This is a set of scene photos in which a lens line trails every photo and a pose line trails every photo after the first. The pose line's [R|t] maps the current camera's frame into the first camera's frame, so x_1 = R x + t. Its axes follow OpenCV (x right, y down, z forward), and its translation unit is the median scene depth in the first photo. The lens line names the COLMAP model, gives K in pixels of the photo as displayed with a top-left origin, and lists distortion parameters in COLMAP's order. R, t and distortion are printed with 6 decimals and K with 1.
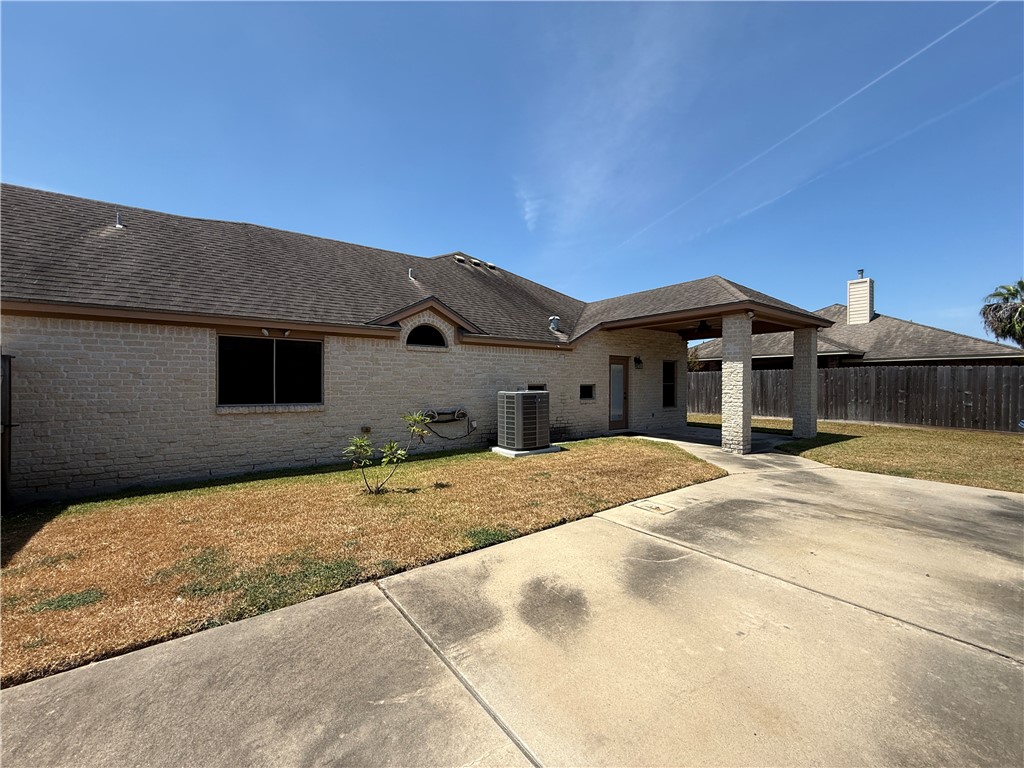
lens RADIAL K [[410.5, 0, 509.5], [0, 410.5, 380.6], [0, 0, 1]] dist [-0.000105, -0.000032]
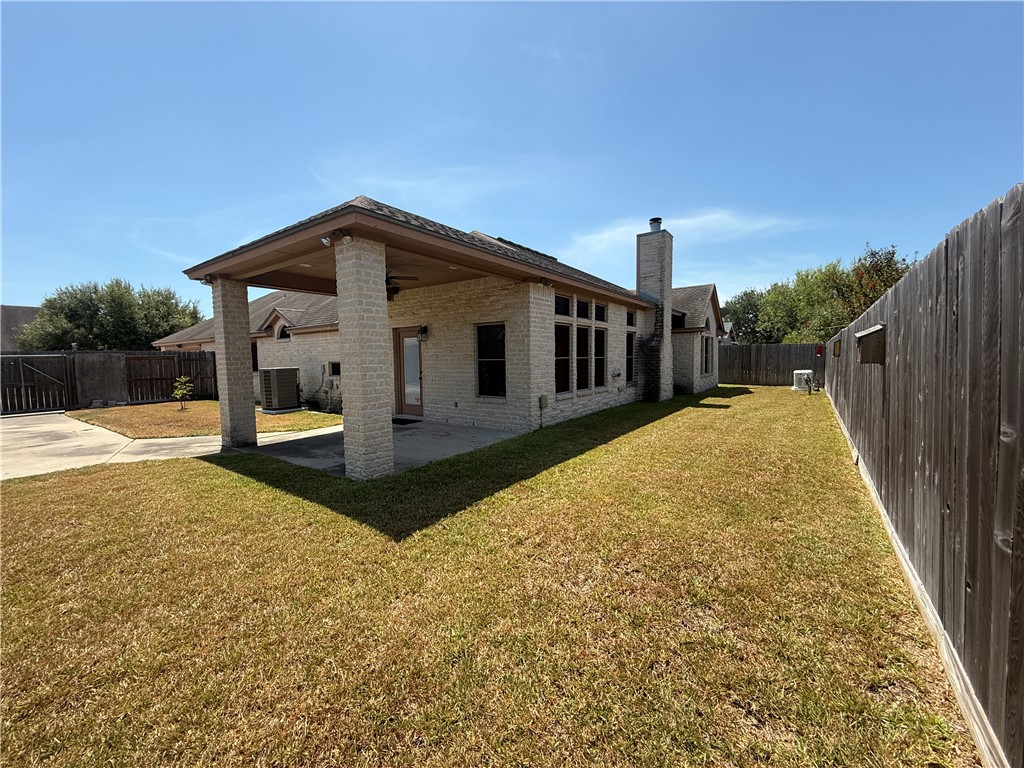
lens RADIAL K [[410.5, 0, 509.5], [0, 410.5, 380.6], [0, 0, 1]] dist [-0.000105, -0.000032]
pose [[0.301930, 0.047756, -0.952133, 1.327221], [0.016960, 0.998317, 0.055451, 0.006563], [0.953179, -0.032891, 0.300612, 1.107481]]
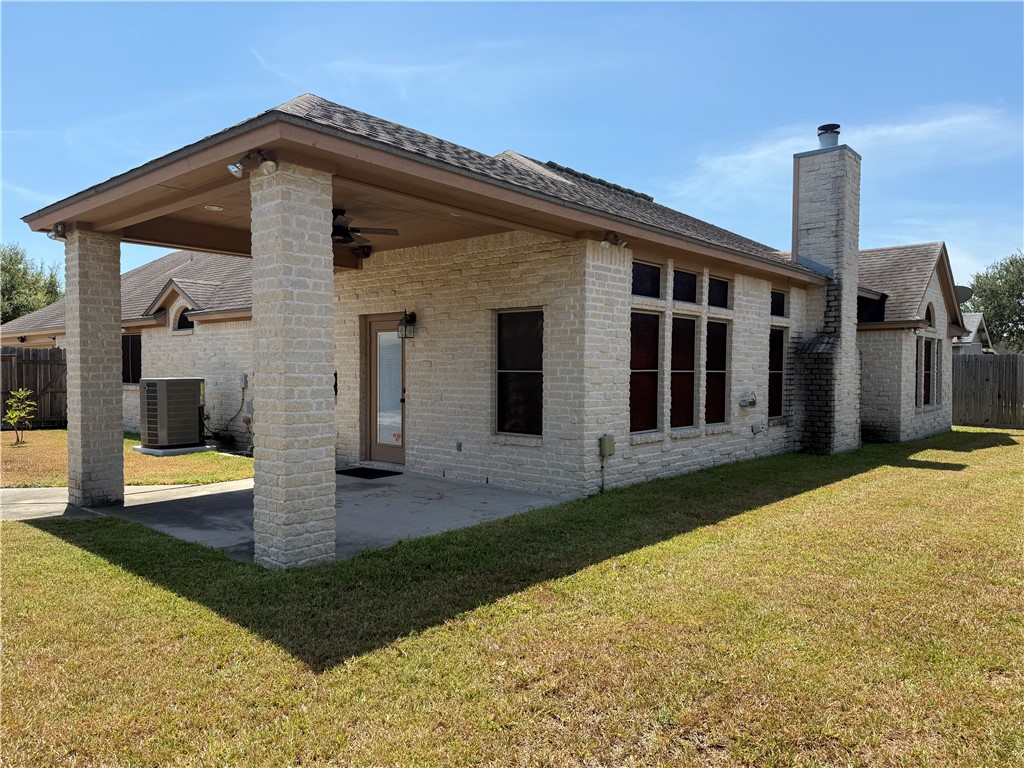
lens RADIAL K [[716.4, 0, 512.0], [0, 716.4, 384.0], [0, 0, 1]] dist [0.063061, -0.078553]
pose [[0.216982, 0.019415, -0.975982, 1.344662], [-0.003094, 0.999811, 0.019202, 0.008806], [0.976171, -0.001146, 0.217001, 1.132352]]
